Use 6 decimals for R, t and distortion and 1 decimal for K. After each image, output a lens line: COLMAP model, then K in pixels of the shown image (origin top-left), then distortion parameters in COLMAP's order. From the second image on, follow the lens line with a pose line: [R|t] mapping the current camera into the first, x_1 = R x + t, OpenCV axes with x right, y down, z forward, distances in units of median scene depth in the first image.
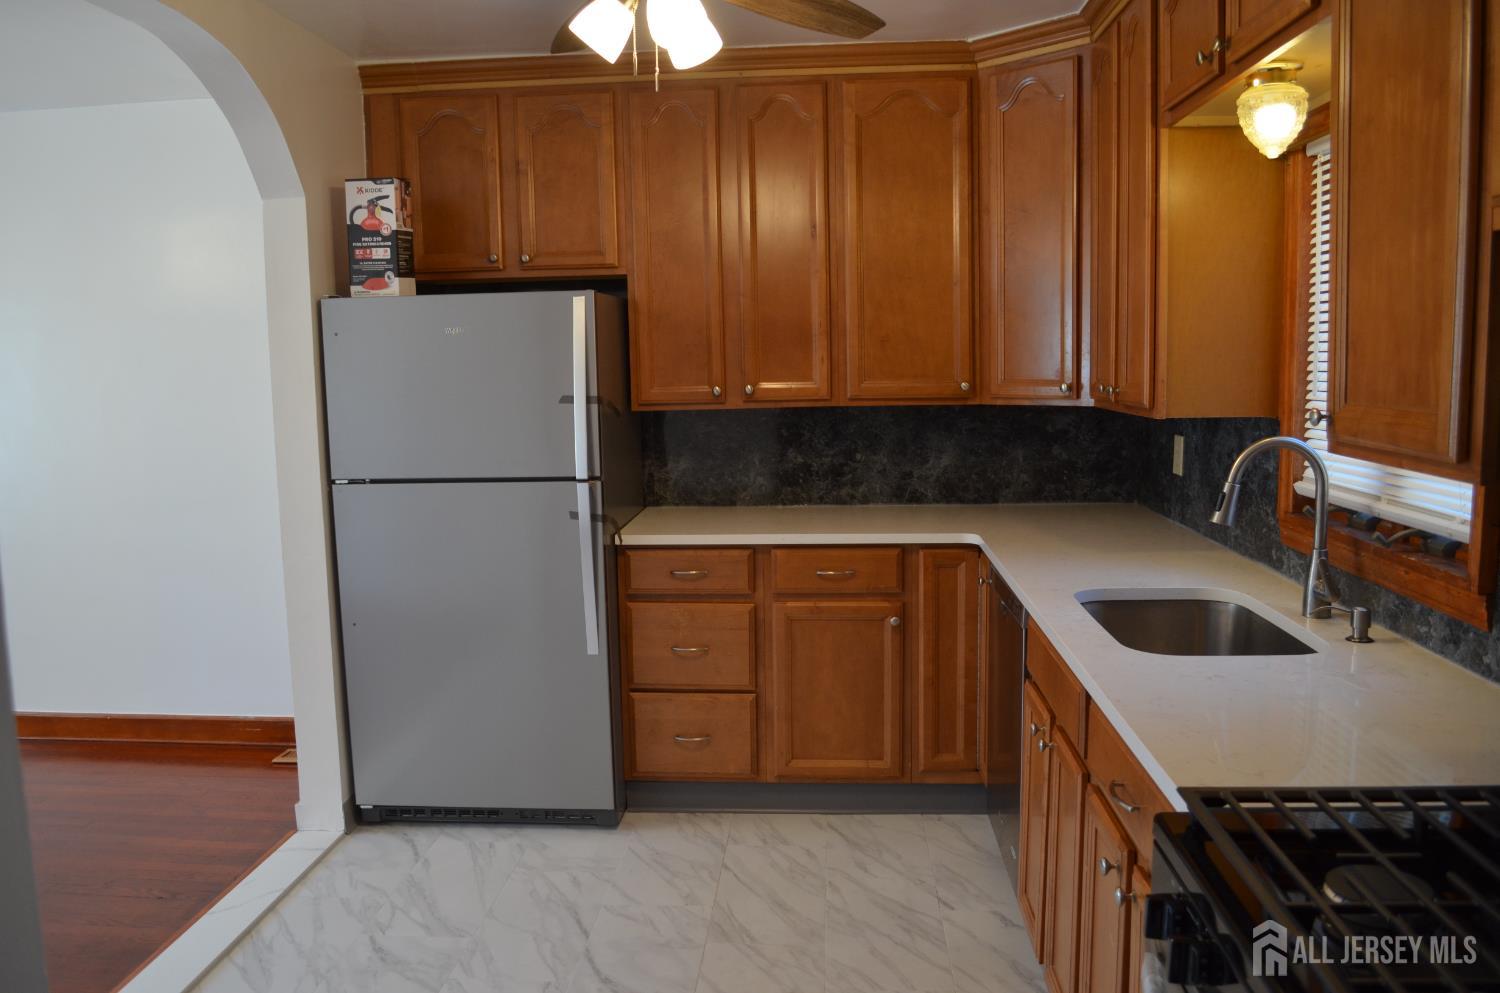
lens RADIAL K [[1177.2, 0, 747.6], [0, 1177.2, 496.0], [0, 0, 1]] dist [-0.078502, 0.010084]
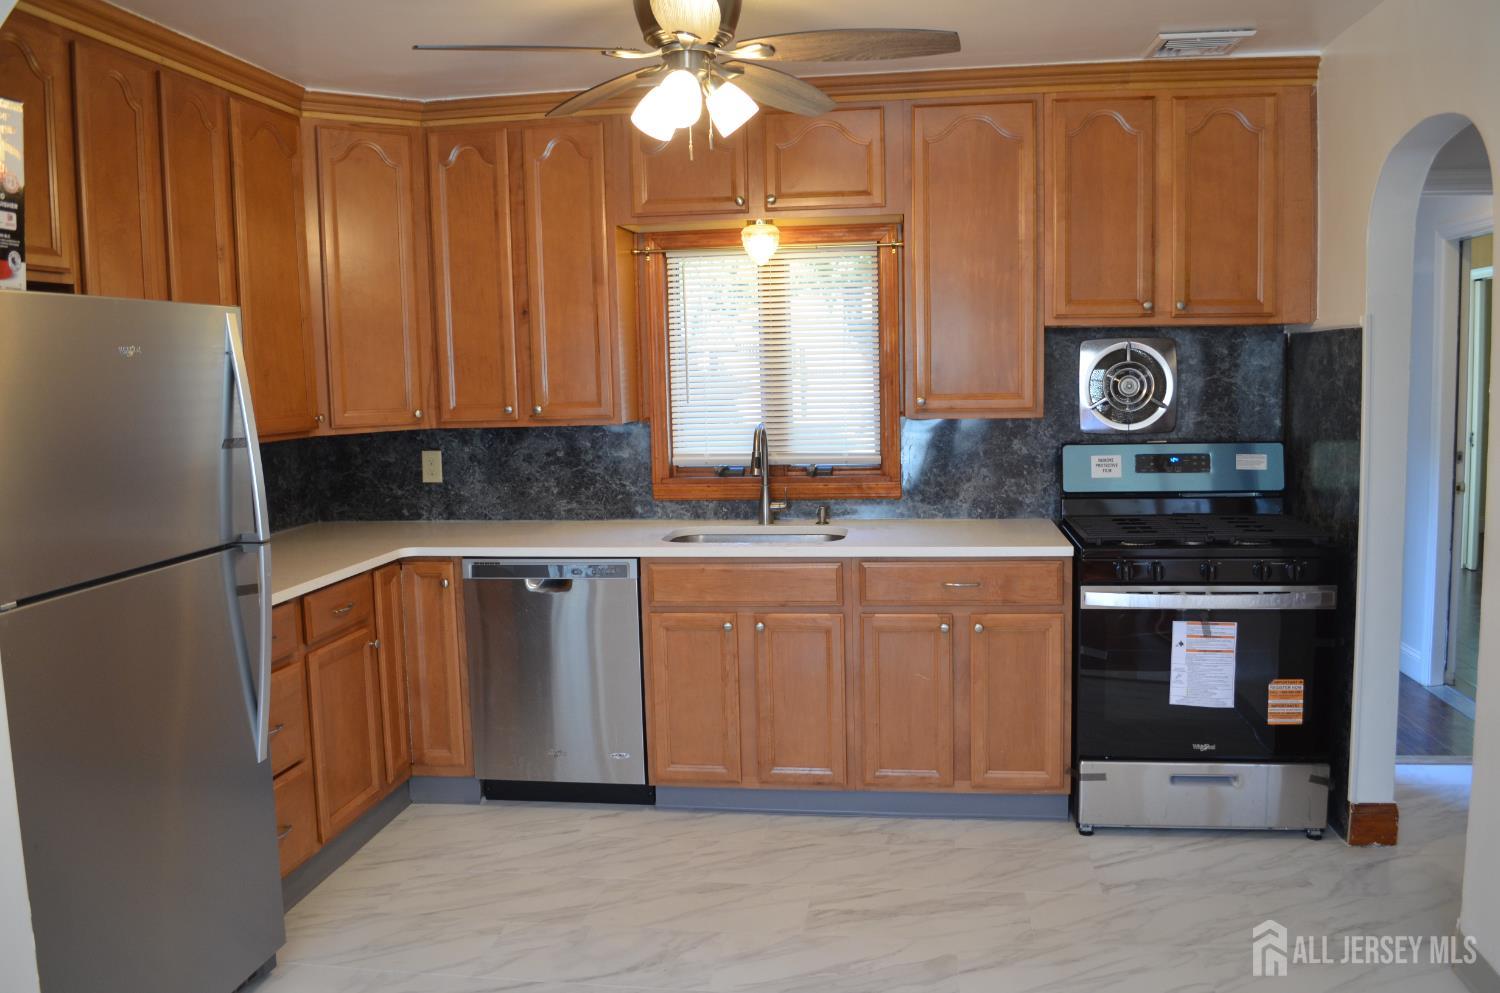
lens RADIAL K [[1177.2, 0, 754.5], [0, 1177.2, 495.7], [0, 0, 1]] dist [-0.078502, 0.010084]
pose [[0.071228, -0.092837, 0.993130, -0.882965], [0.141256, 0.986564, 0.082092, -0.060700], [-0.987407, 0.134439, 0.083385, 0.585418]]
